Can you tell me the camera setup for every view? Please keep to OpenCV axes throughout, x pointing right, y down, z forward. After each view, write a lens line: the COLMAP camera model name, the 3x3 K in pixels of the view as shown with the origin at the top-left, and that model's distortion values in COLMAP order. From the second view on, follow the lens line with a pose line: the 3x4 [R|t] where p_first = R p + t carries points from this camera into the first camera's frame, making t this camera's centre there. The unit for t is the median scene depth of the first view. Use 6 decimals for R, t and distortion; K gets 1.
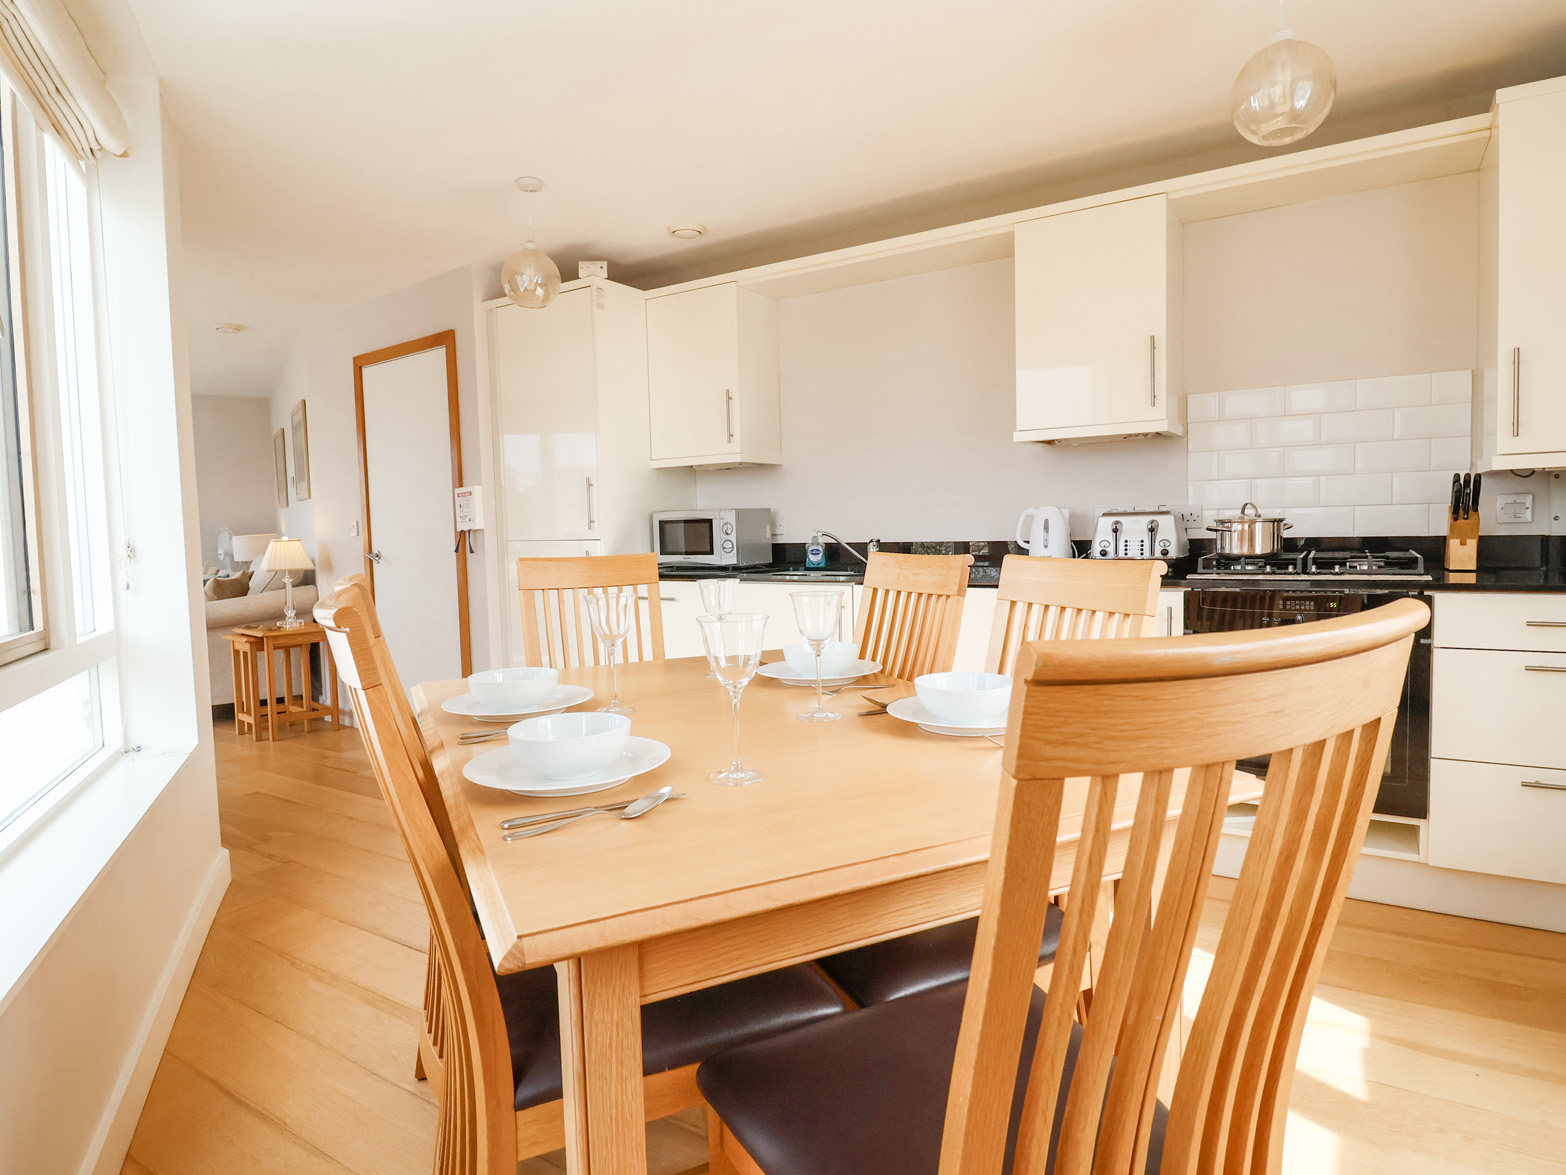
lens RADIAL K [[820.2, 0, 793.5], [0, 820.2, 581.5], [0, 0, 1]] dist [-0.002755, -0.001162]
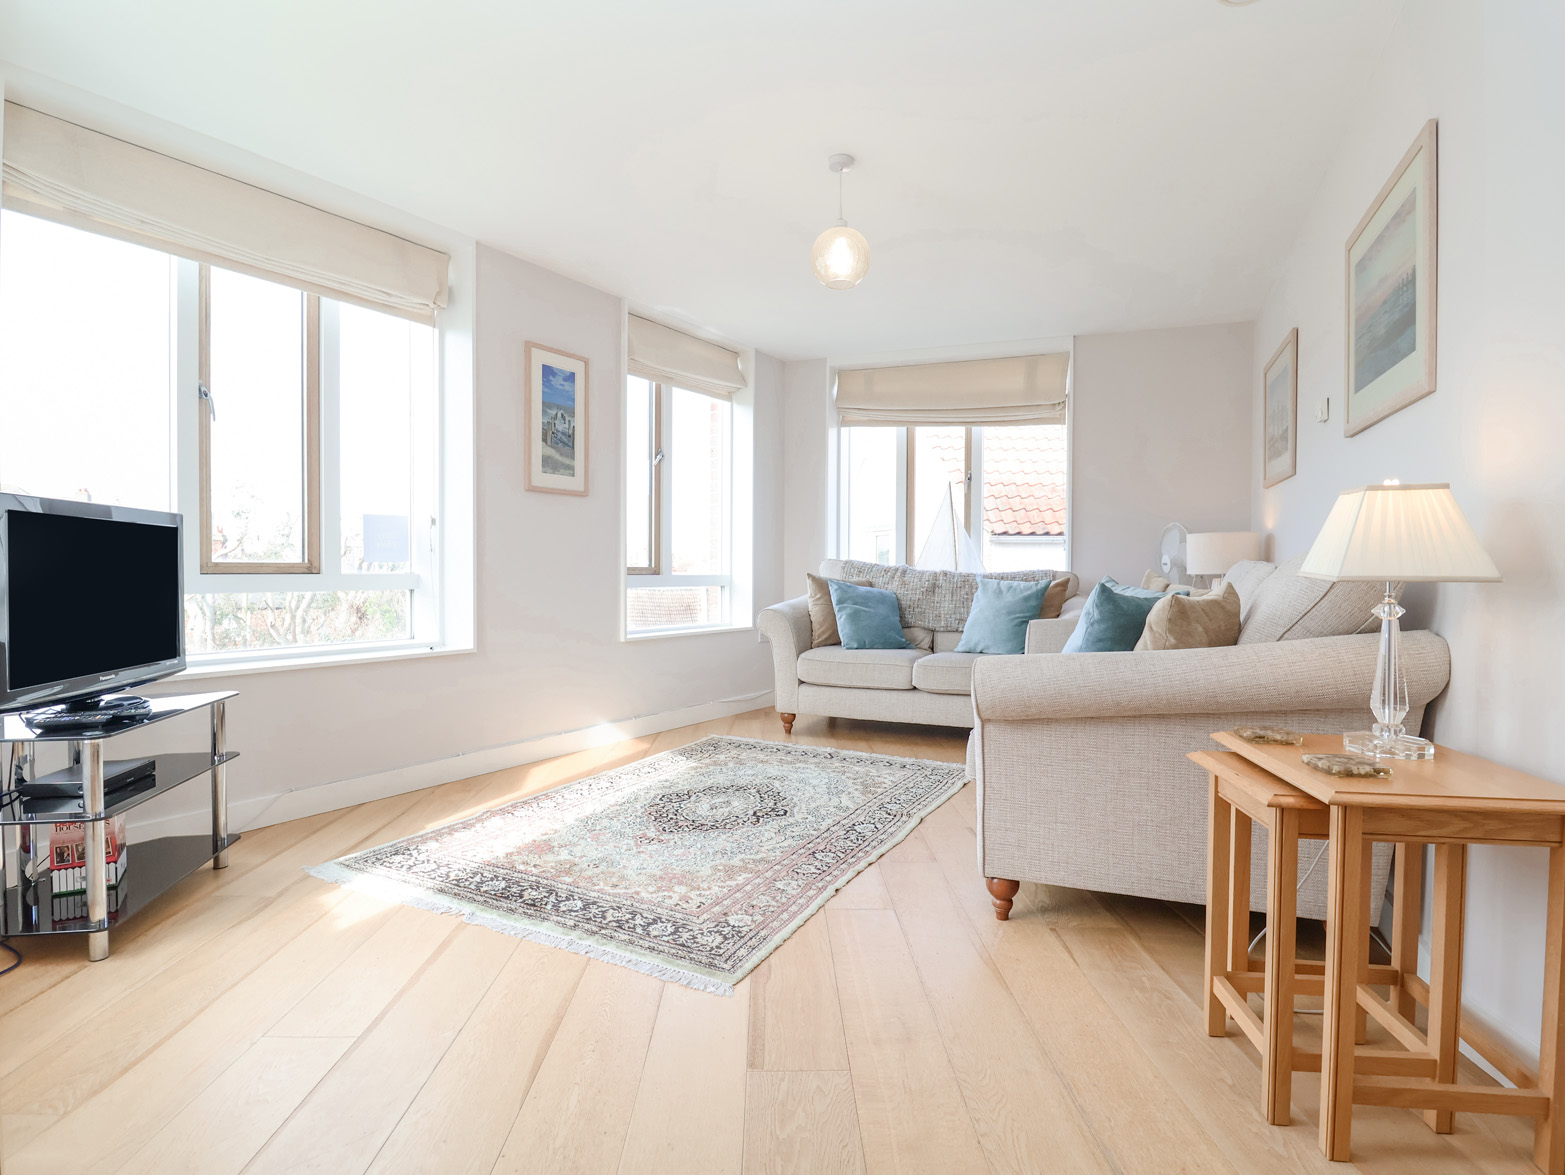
lens RADIAL K [[819.7, 0, 793.0], [0, 819.7, 581.5], [0, 0, 1]] dist [-0.002755, -0.001162]
pose [[0.530598, 0.038476, -0.846750, -0.460706], [-0.082679, 0.996555, -0.006526, 0.007951], [0.843581, 0.073471, 0.531951, 0.619585]]
